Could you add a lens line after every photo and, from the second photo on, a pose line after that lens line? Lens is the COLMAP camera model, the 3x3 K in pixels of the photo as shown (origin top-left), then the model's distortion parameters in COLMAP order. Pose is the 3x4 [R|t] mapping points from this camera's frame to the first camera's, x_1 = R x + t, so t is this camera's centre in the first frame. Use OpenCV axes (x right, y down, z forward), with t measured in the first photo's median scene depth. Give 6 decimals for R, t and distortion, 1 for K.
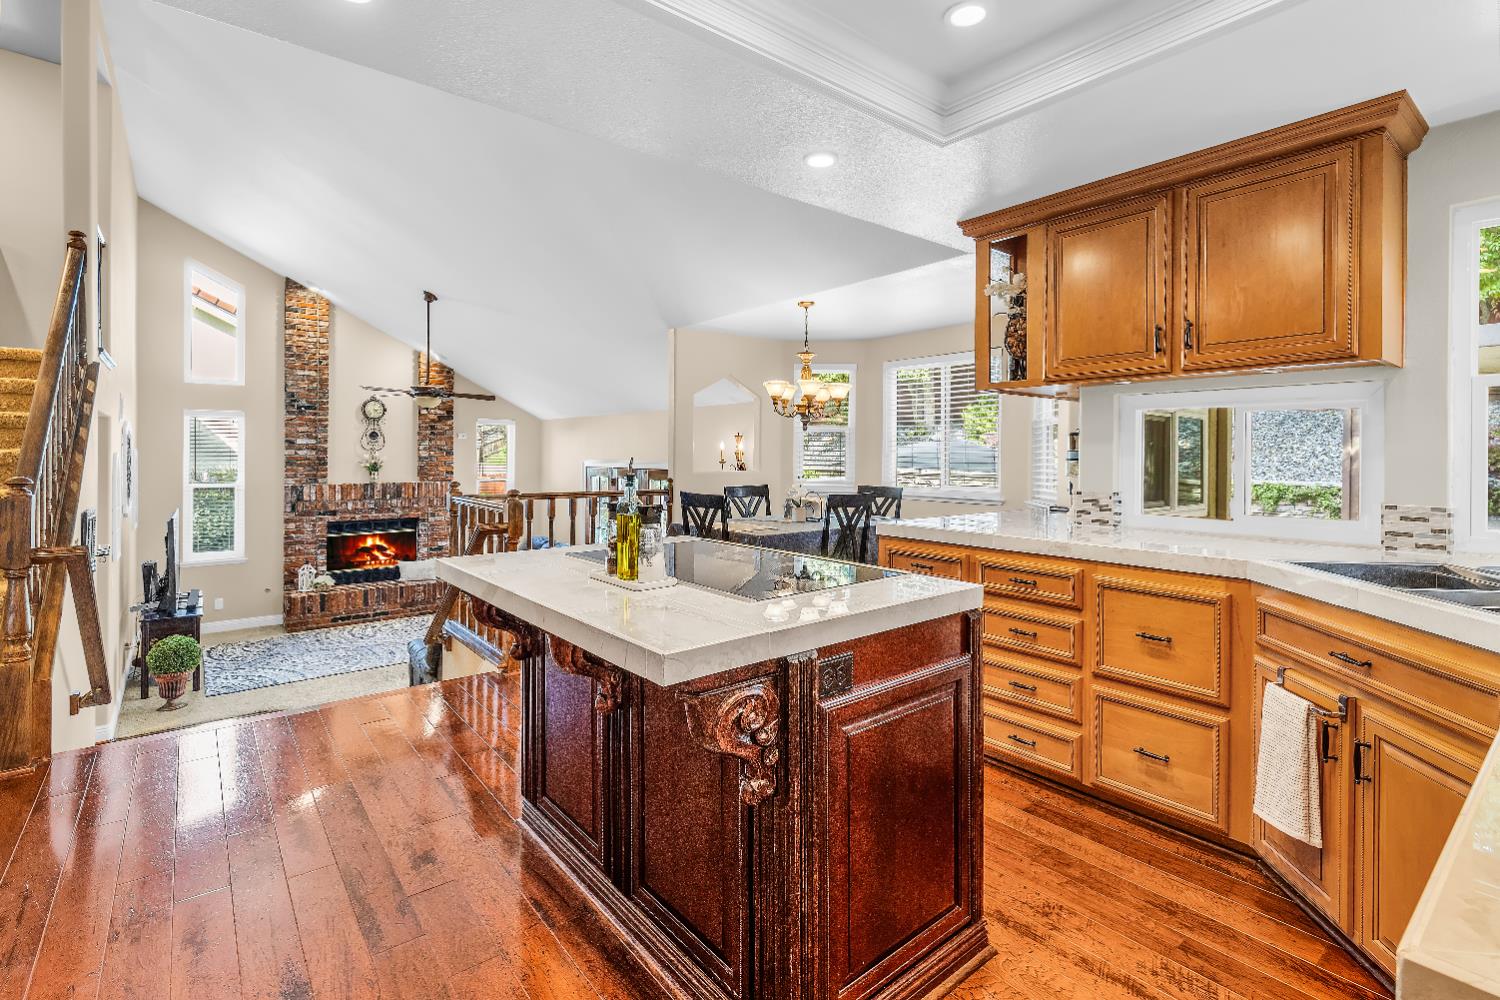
lens RADIAL K [[702.1, 0, 753.4], [0, 702.1, 458.3], [0, 0, 1]] dist [-0.000912, 0.000837]
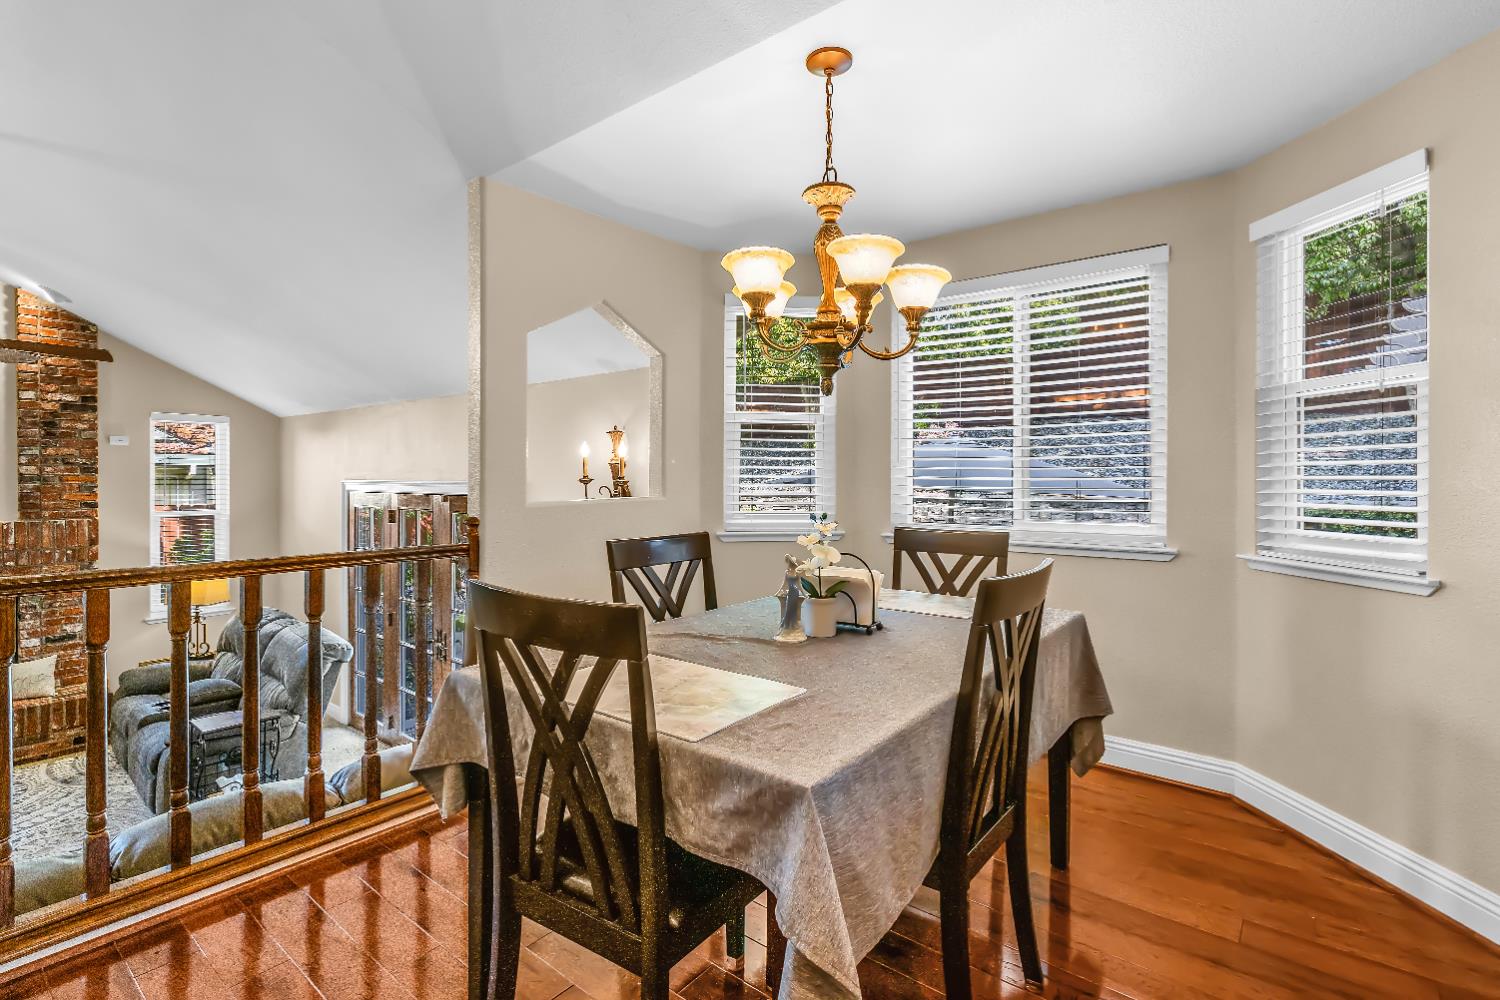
lens RADIAL K [[702.1, 0, 751.2], [0, 702.1, 481.2], [0, 0, 1]] dist [-0.000912, 0.000837]
pose [[0.977587, -0.007745, 0.210387, -0.027410], [0.006773, 0.999963, 0.005340, 0.003272], [-0.210421, -0.003795, 0.977604, 0.363612]]
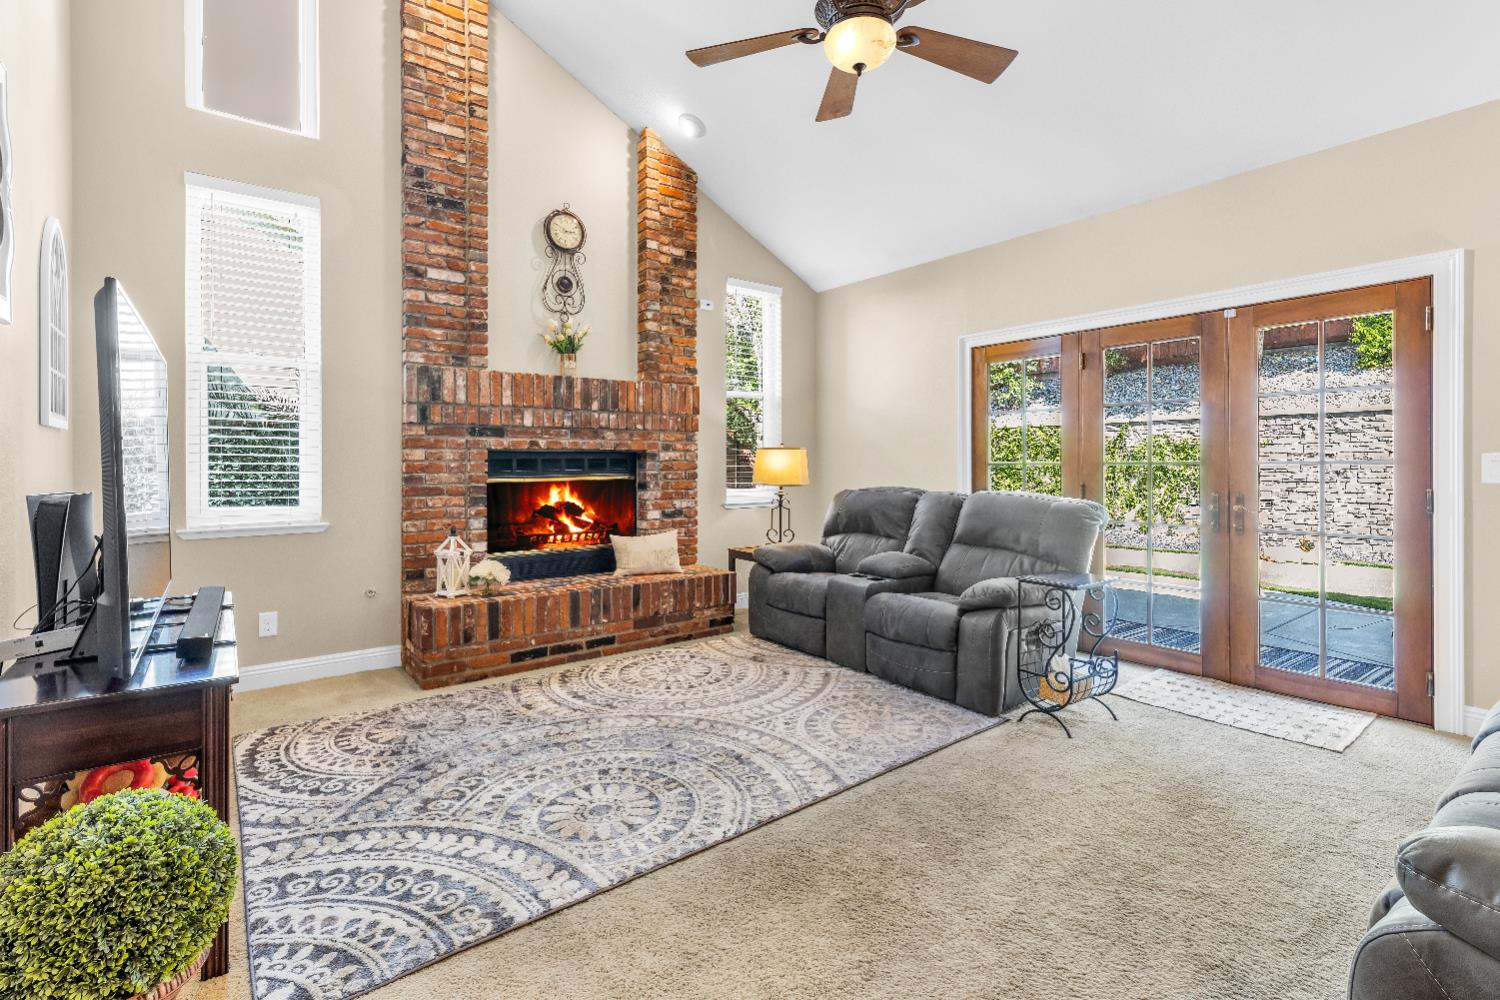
lens RADIAL K [[702.1, 0, 752.7], [0, 702.1, 466.2], [0, 0, 1]] dist [-0.000912, 0.000837]
pose [[0.999719, -0.008736, -0.022045, -0.421743], [0.008710, 0.999961, -0.001265, 0.105453], [0.022055, 0.001072, 0.999756, 0.534082]]
